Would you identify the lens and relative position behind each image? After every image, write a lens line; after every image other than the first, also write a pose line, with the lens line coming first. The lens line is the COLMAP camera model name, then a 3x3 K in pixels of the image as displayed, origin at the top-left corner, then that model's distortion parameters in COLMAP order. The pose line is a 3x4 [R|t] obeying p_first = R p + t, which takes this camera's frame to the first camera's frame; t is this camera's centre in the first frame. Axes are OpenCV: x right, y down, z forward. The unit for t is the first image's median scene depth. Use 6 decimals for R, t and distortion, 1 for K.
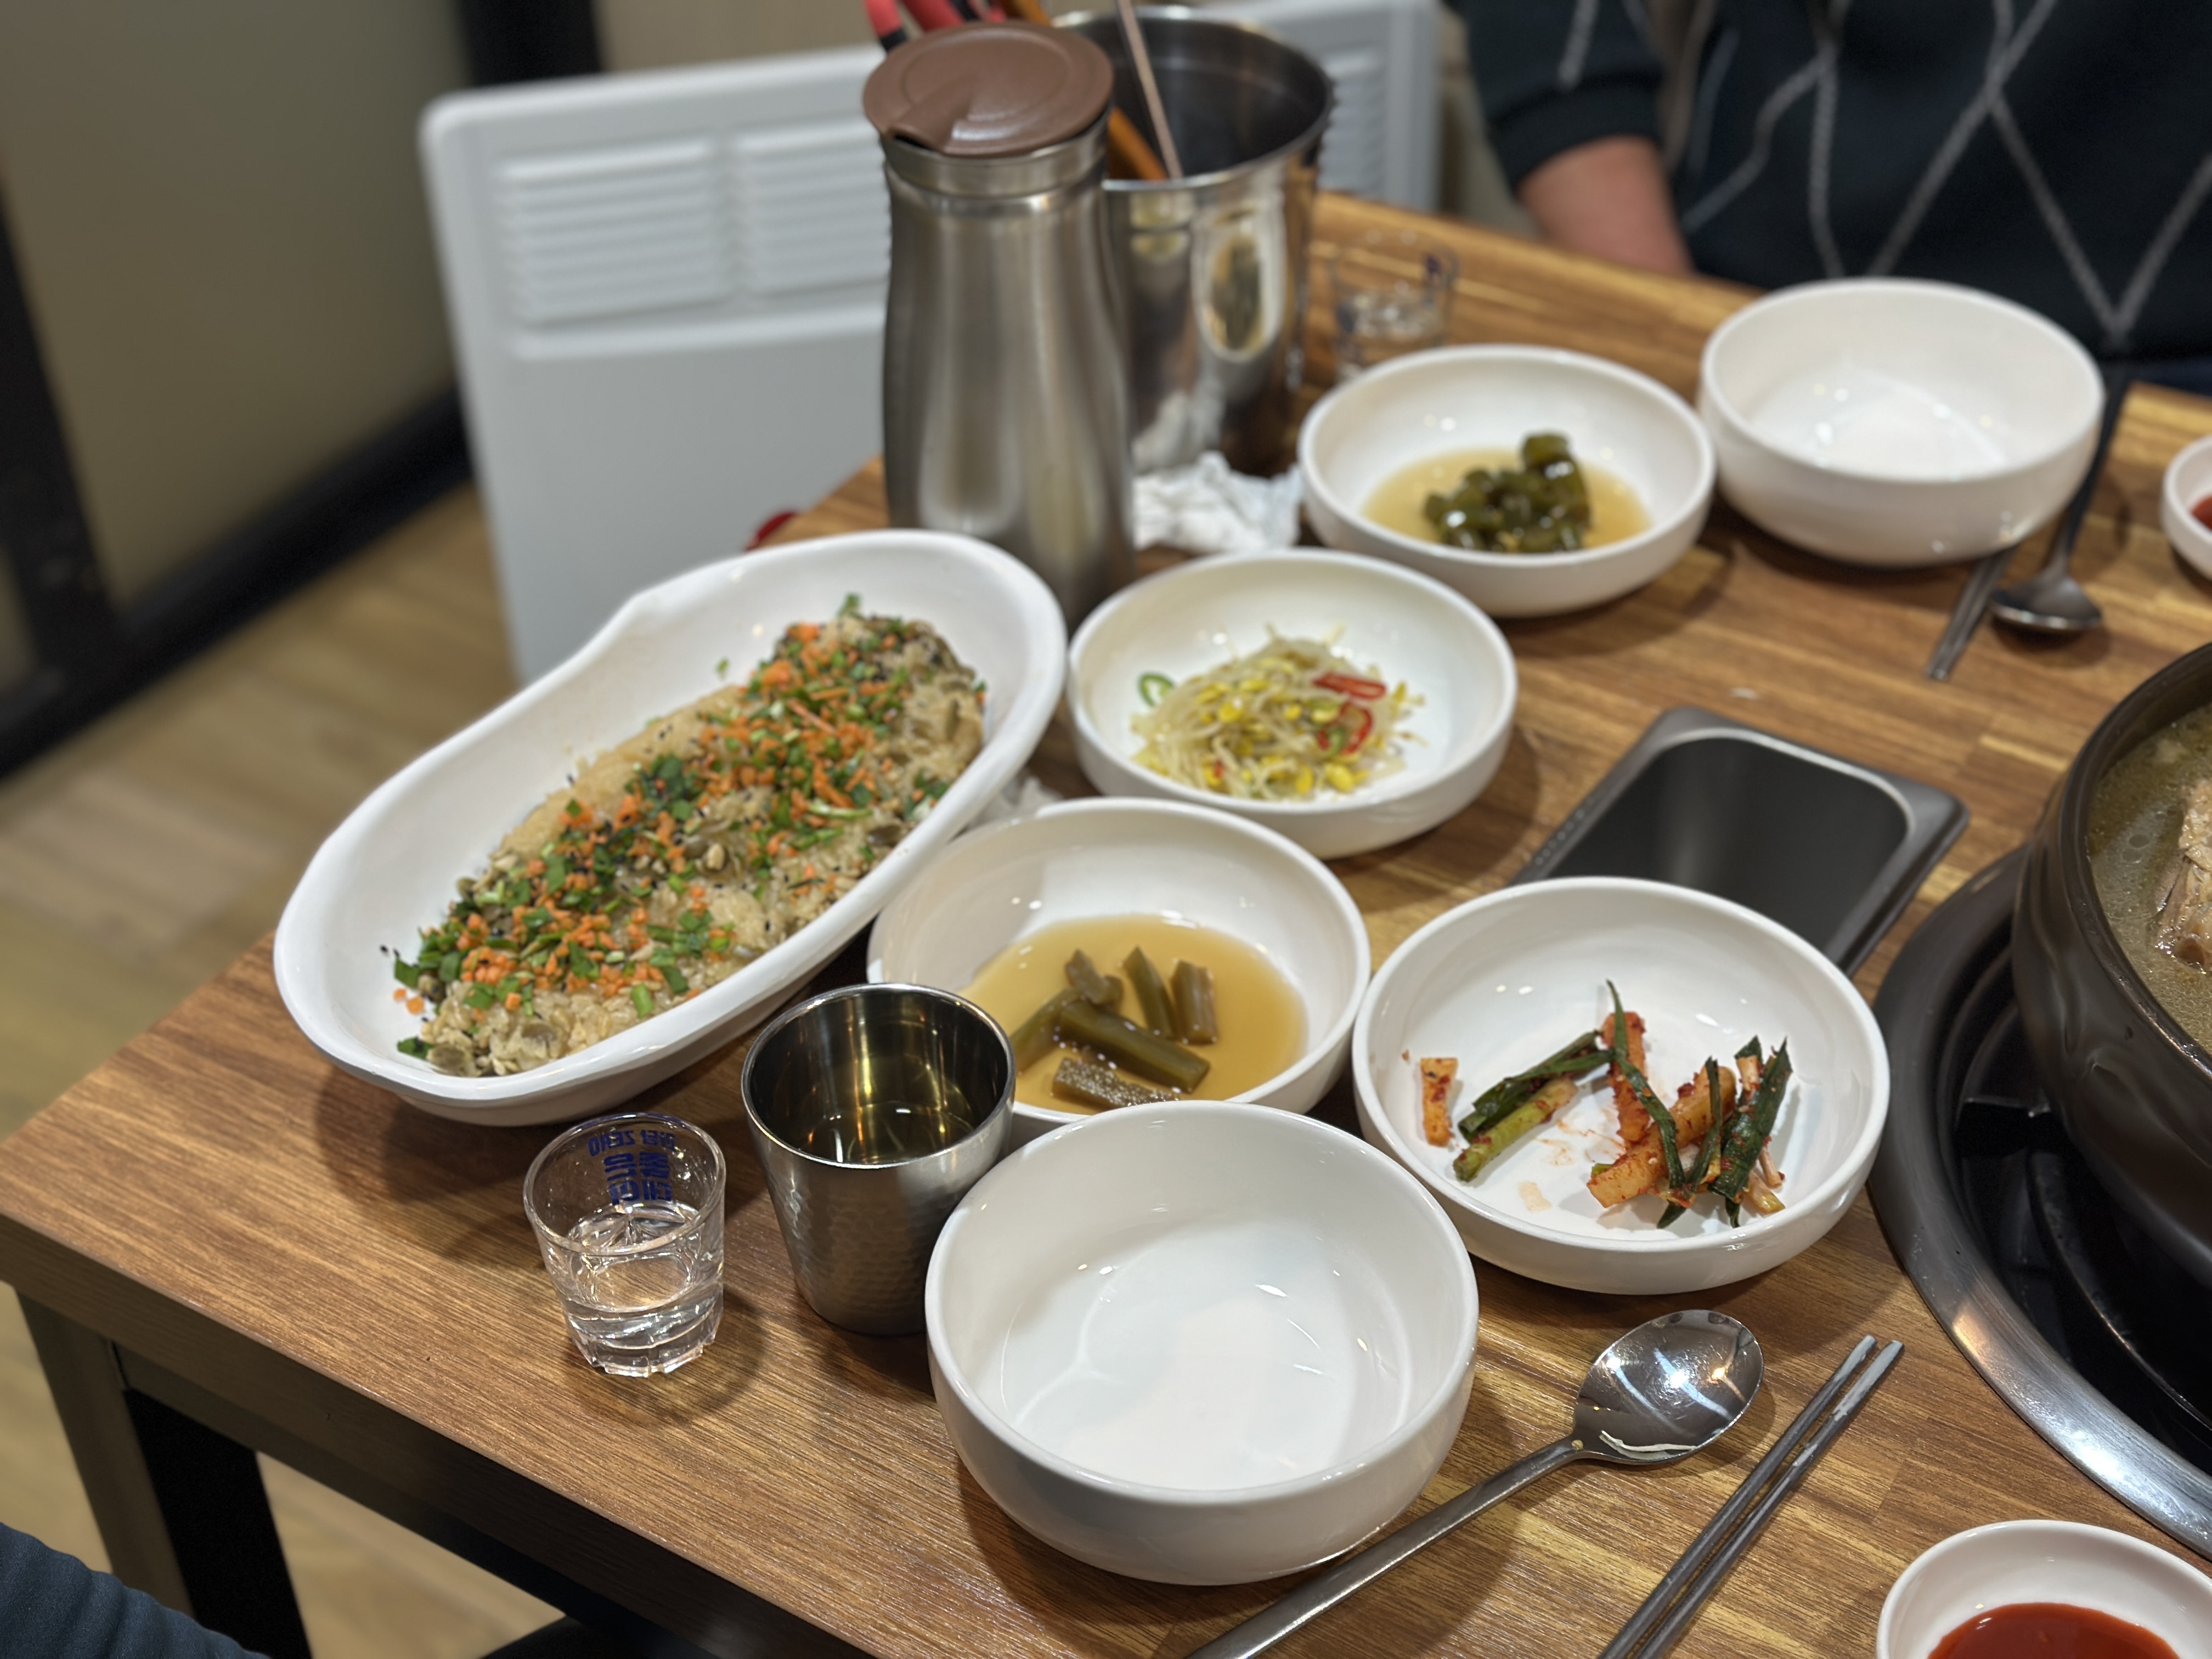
lens RADIAL K [[3028.7, 0, 1106.0], [0, 3028.7, 829.5], [0, 0, 1]] dist [0.144219, -0.034580]
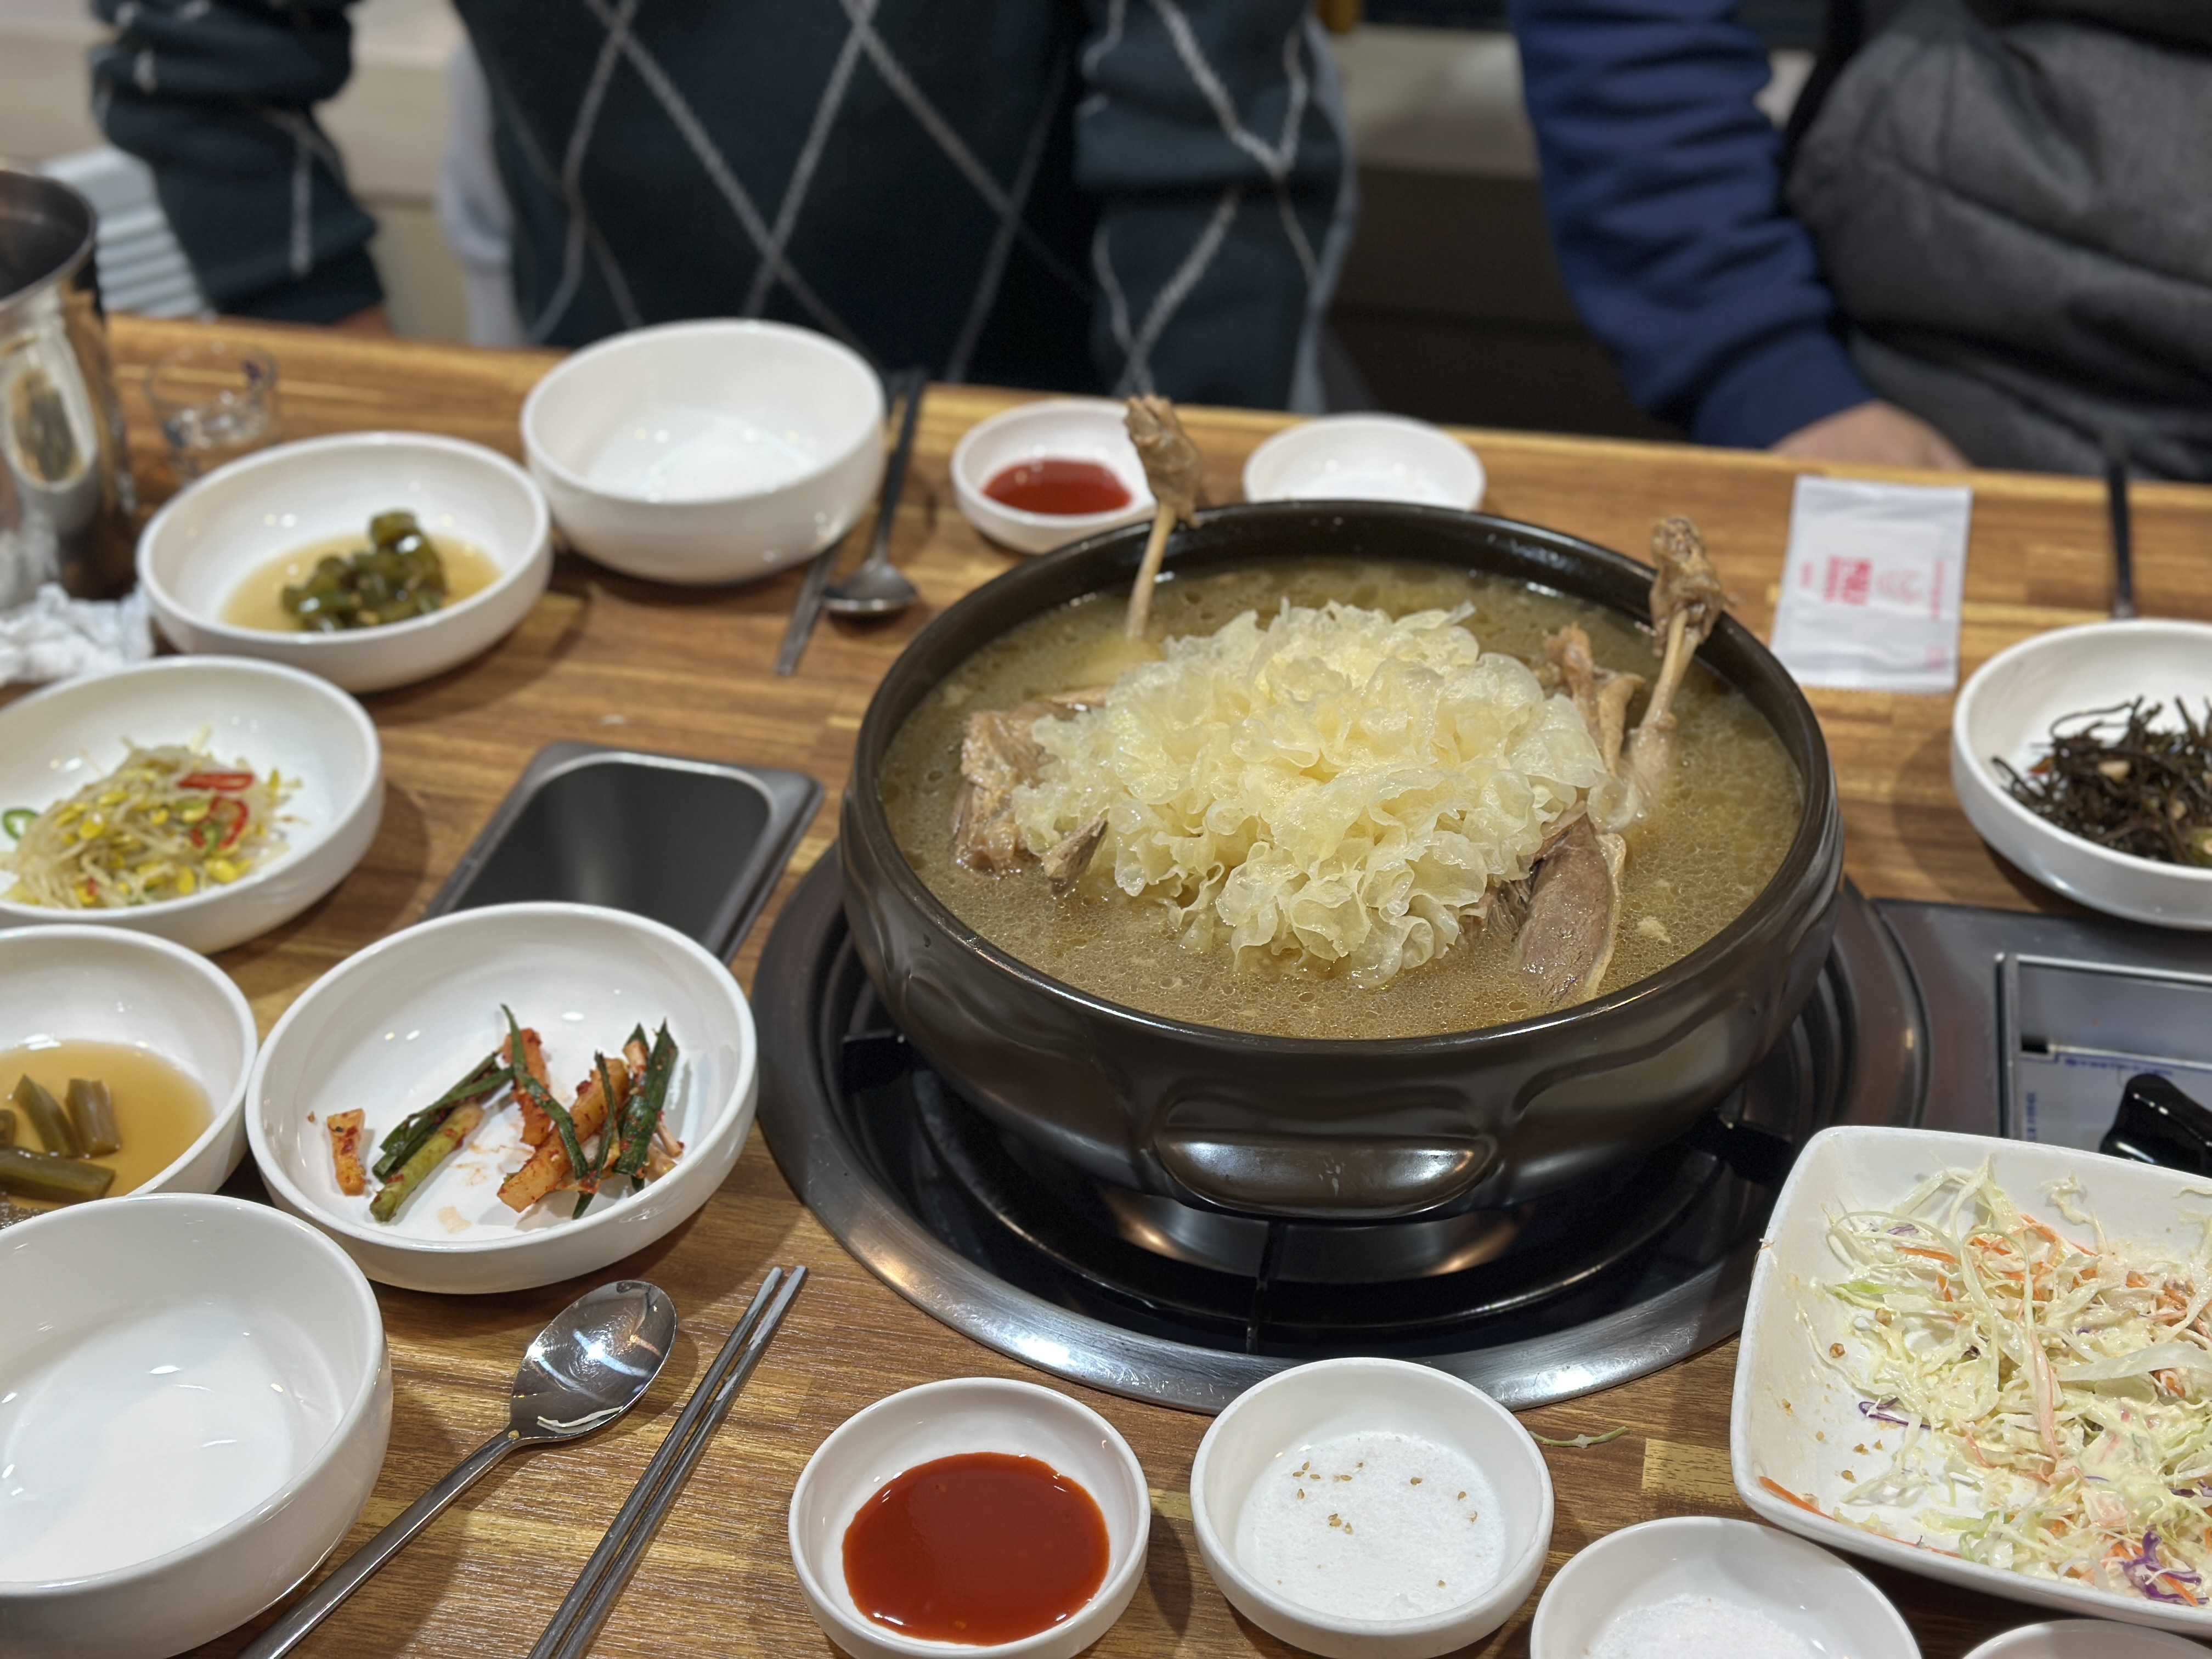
lens RADIAL K [[3028.7, 0, 1106.0], [0, 3028.7, 829.5], [0, 0, 1]] dist [0.144219, -0.034580]
pose [[0.944668, -0.196845, 0.262403, 0.091630], [0.206921, 0.978295, -0.011050, 0.042377], [-0.254532, 0.064735, 0.964895, -0.065667]]
